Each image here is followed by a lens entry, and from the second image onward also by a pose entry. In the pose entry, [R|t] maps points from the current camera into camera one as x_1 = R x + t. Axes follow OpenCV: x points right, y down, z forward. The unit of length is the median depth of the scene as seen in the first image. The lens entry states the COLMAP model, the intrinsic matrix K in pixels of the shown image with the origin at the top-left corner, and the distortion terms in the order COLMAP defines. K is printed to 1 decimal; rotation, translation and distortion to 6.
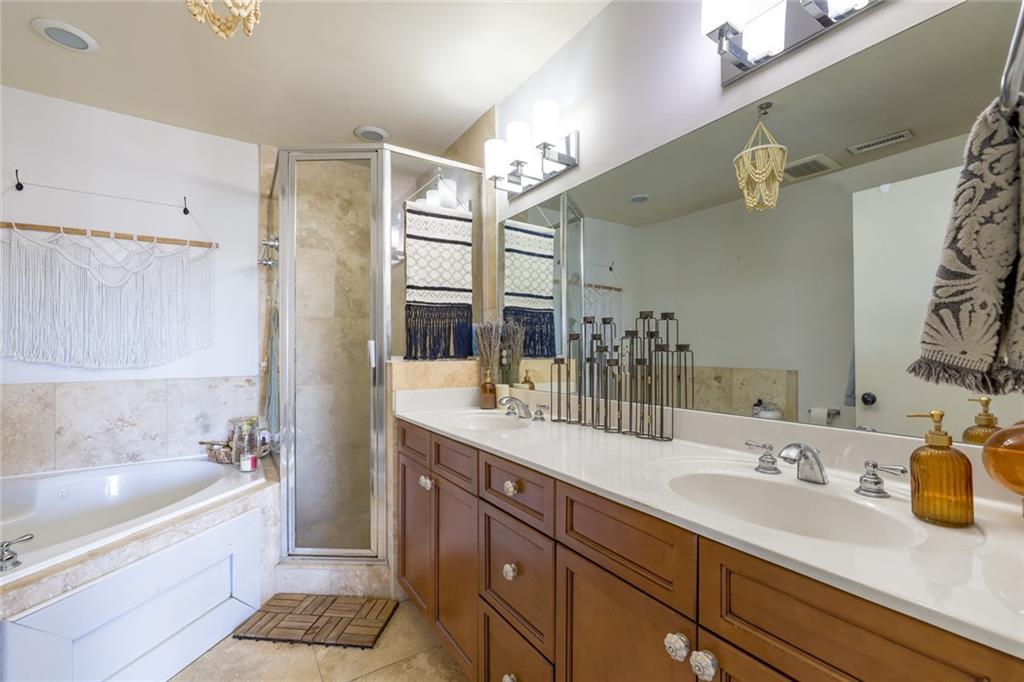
lens RADIAL K [[423.1, 0, 504.6], [0, 423.1, 347.2], [0, 0, 1]] dist [-0.016613, 0.005399]
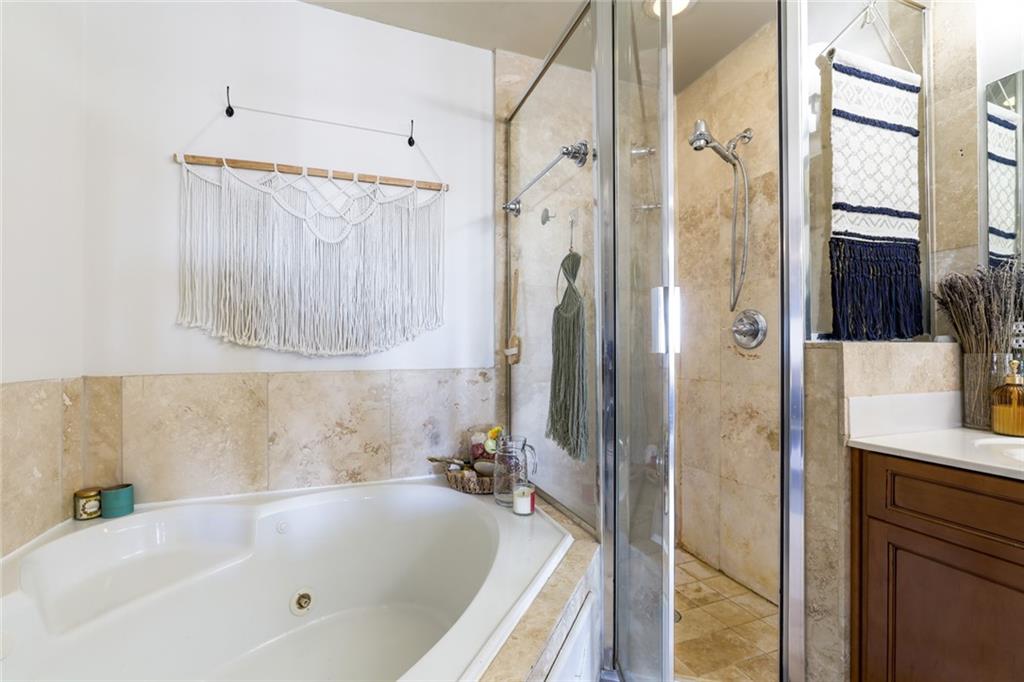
lens RADIAL K [[423.1, 0, 504.6], [0, 423.1, 347.2], [0, 0, 1]] dist [-0.016613, 0.005399]
pose [[0.976726, 0.001619, -0.214484, -0.487996], [-0.001030, 0.999995, 0.002857, 0.035800], [0.214487, -0.002570, 0.976723, 0.347766]]
